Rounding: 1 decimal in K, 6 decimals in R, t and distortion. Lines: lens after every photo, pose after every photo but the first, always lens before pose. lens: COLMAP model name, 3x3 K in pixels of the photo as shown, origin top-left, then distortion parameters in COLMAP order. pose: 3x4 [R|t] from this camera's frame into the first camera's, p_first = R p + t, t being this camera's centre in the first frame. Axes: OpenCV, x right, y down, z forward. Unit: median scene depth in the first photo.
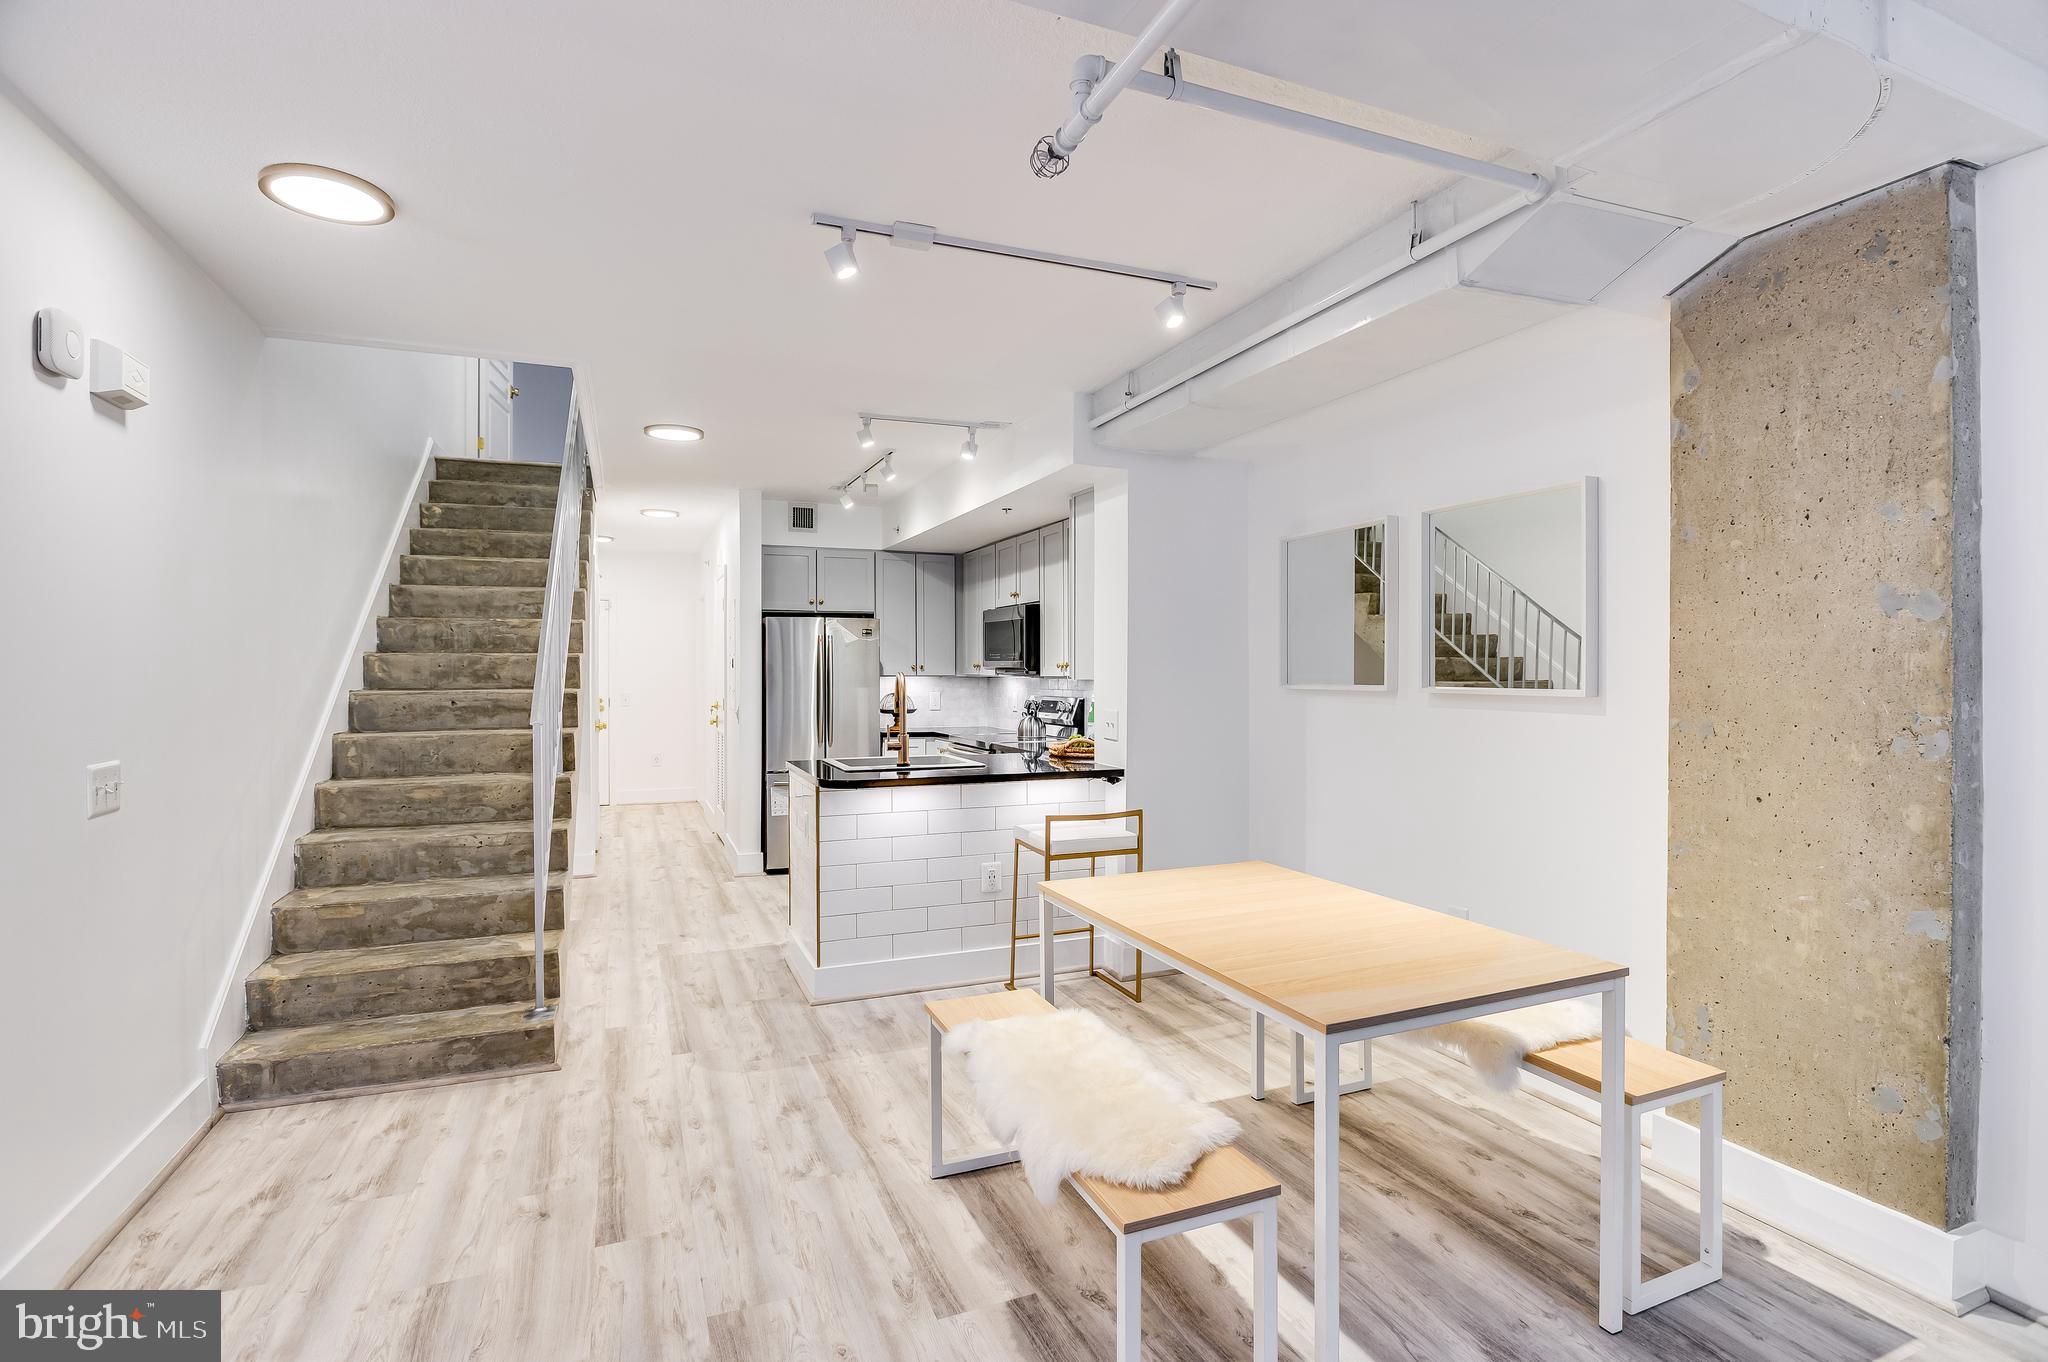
lens RADIAL K [[976.2, 0, 1024.0], [0, 976.2, 681.0], [0, 0, 1]] dist [-0.009398, -0.000074]
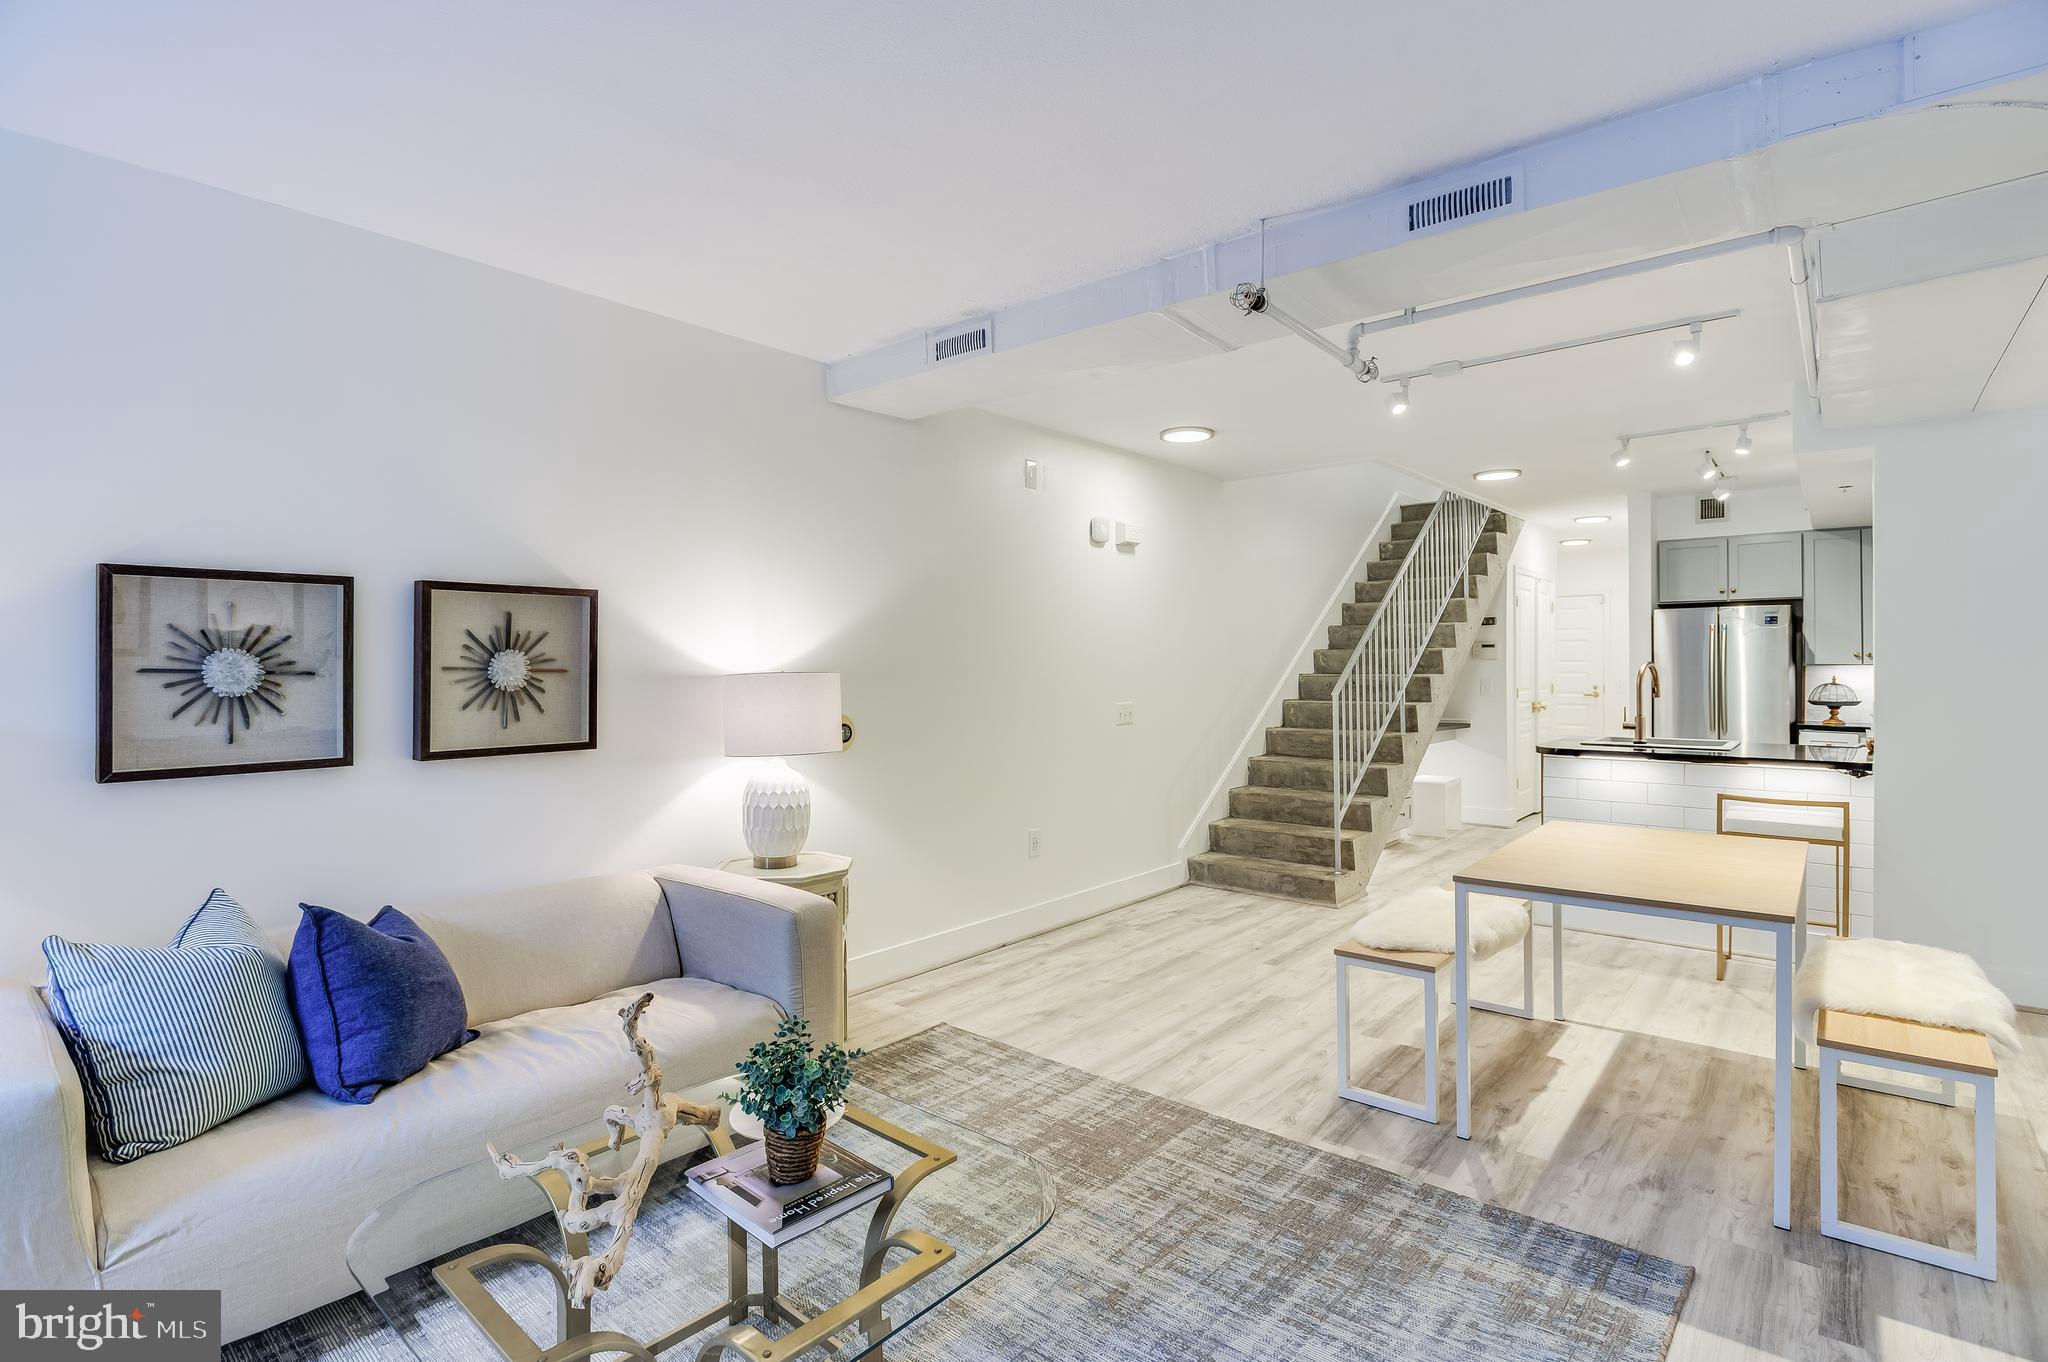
lens RADIAL K [[993.6, 0, 1015.7], [0, 993.6, 657.4], [0, 0, 1]] dist [-0.013537, -0.000655]
pose [[0.449579, -0.006973, -0.893214, 0.539303], [-0.004701, 0.999937, -0.010172, 0.001492], [0.893228, 0.008772, 0.449518, -0.155780]]
